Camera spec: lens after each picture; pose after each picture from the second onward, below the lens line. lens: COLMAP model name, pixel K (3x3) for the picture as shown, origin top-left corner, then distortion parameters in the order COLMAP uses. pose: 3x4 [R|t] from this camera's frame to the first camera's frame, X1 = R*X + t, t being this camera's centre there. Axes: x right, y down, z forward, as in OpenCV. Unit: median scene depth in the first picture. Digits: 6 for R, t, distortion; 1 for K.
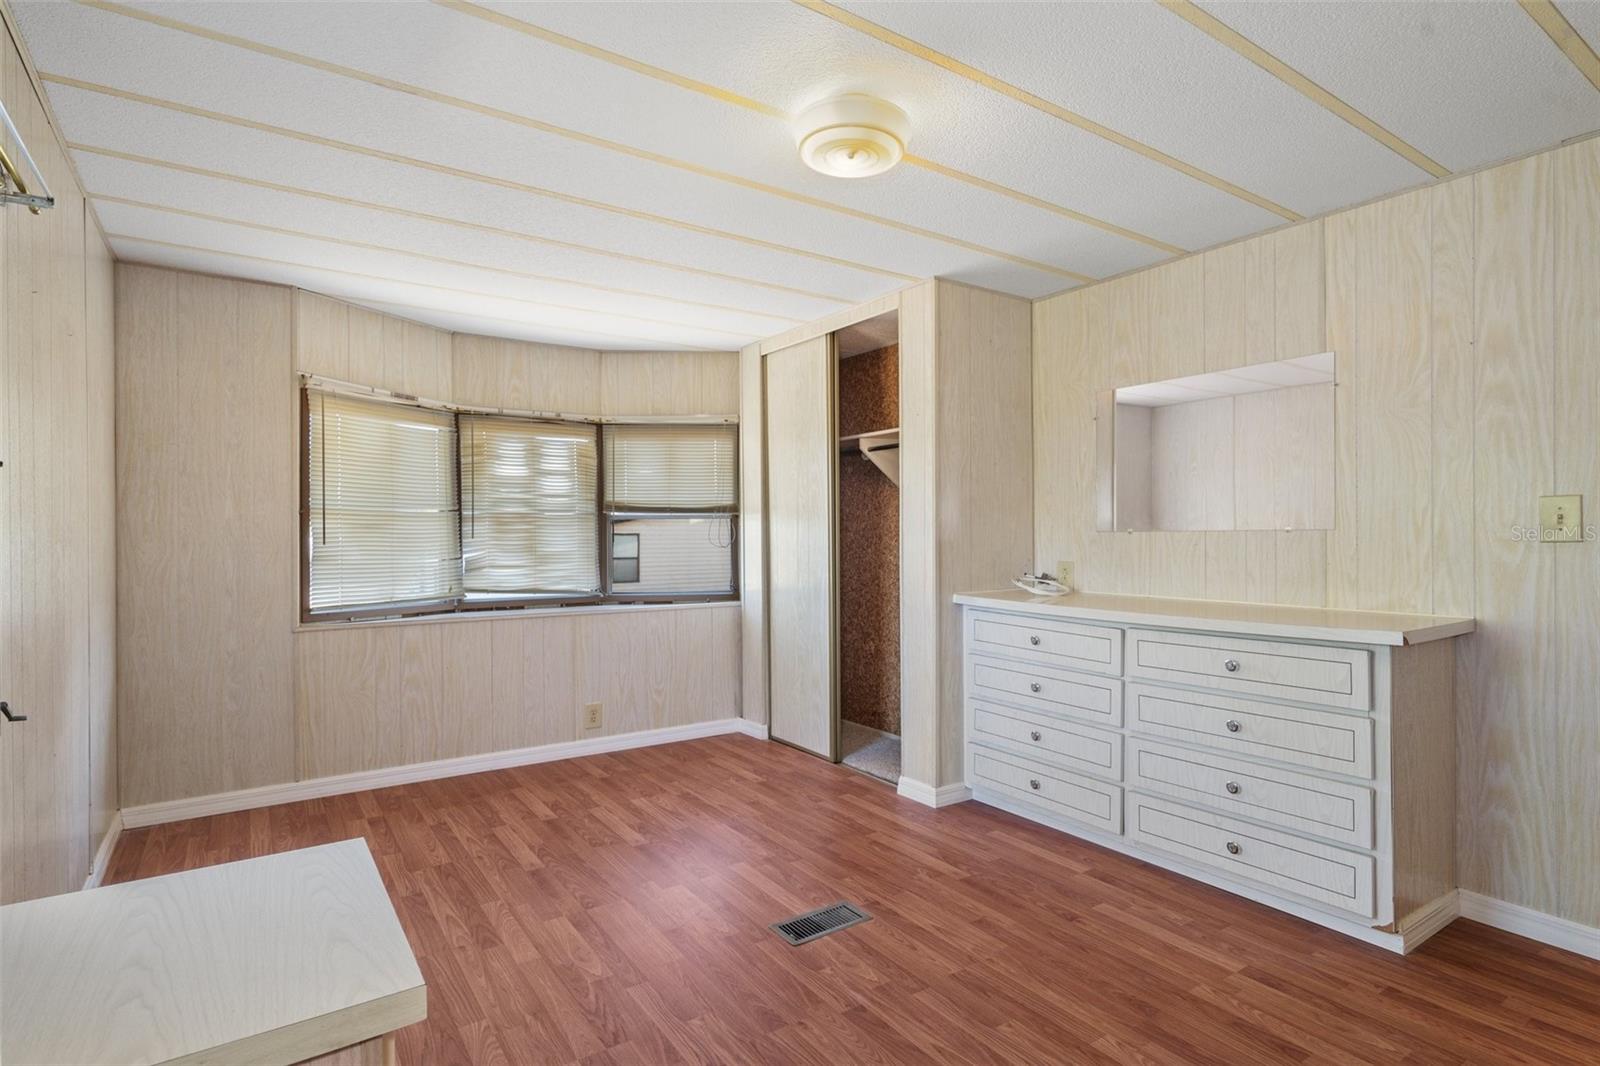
lens RADIAL K [[798.8, 0, 800.0], [0, 798.8, 533.0], [0, 0, 1]] dist [-0.000638, -0.000676]
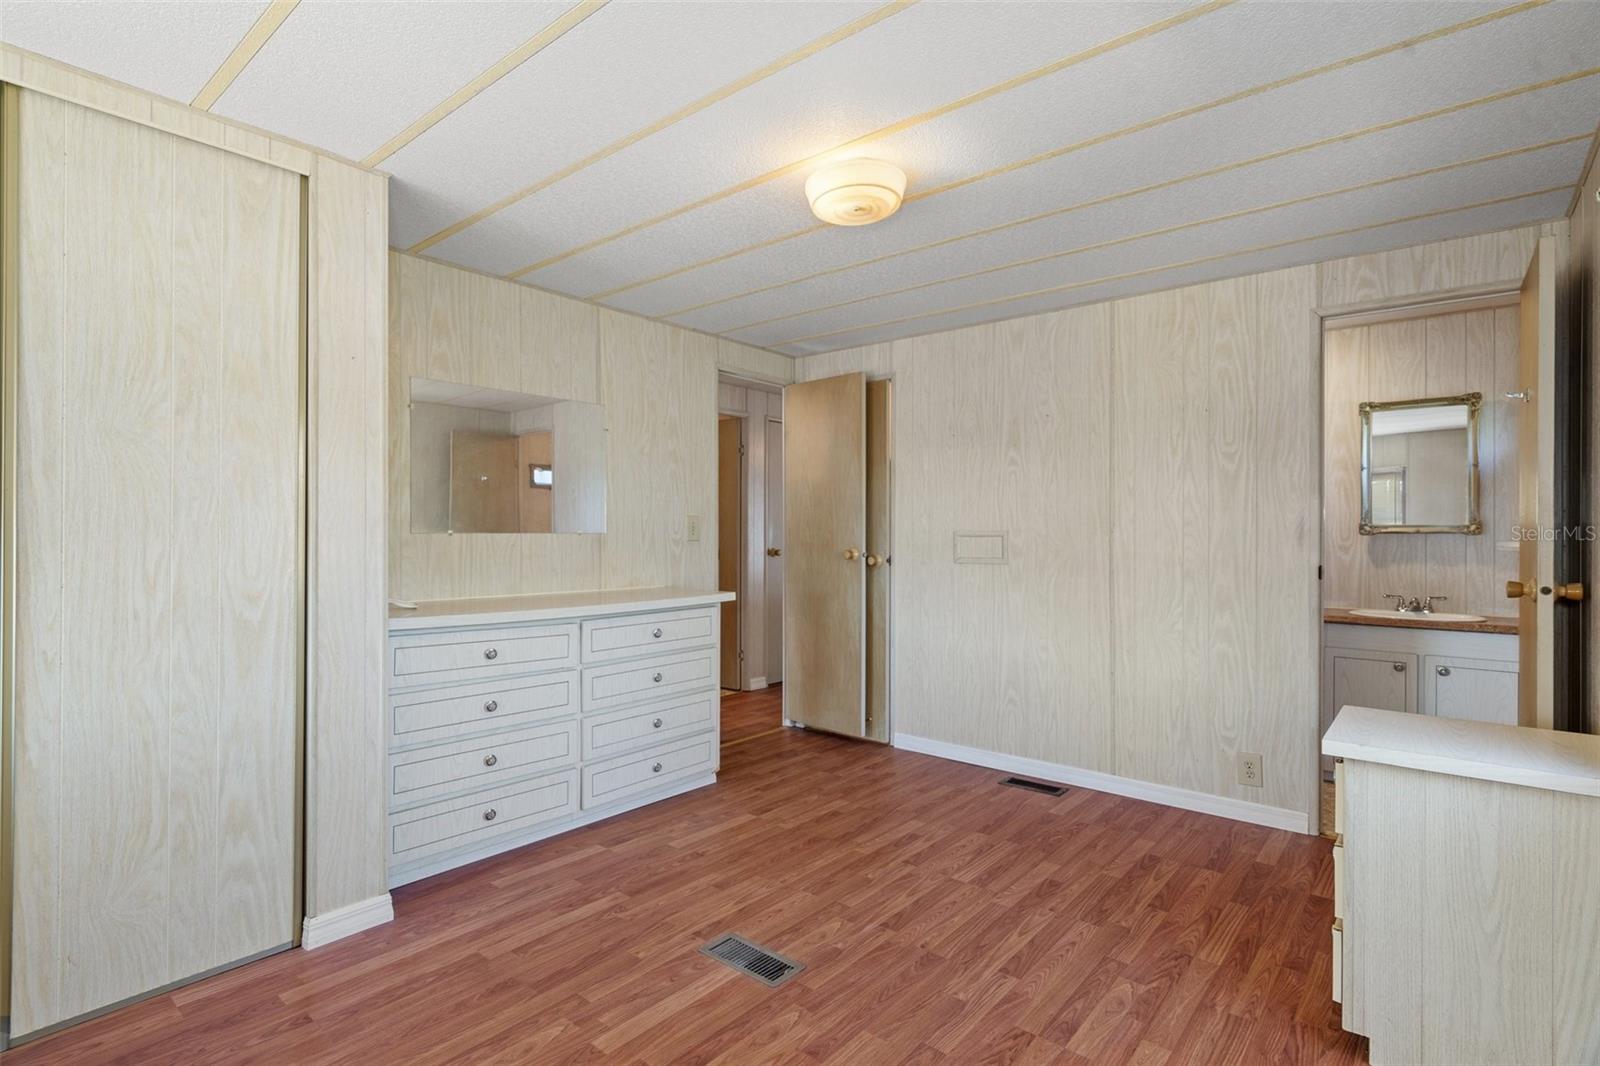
lens RADIAL K [[798.8, 0, 800.0], [0, 798.8, 533.0], [0, 0, 1]] dist [-0.000638, -0.000676]
pose [[-0.273154, 0.003885, 0.961962, -0.827505], [-0.004352, 0.999977, -0.005274, 0.001200], [-0.961960, -0.005627, -0.273131, 1.132304]]
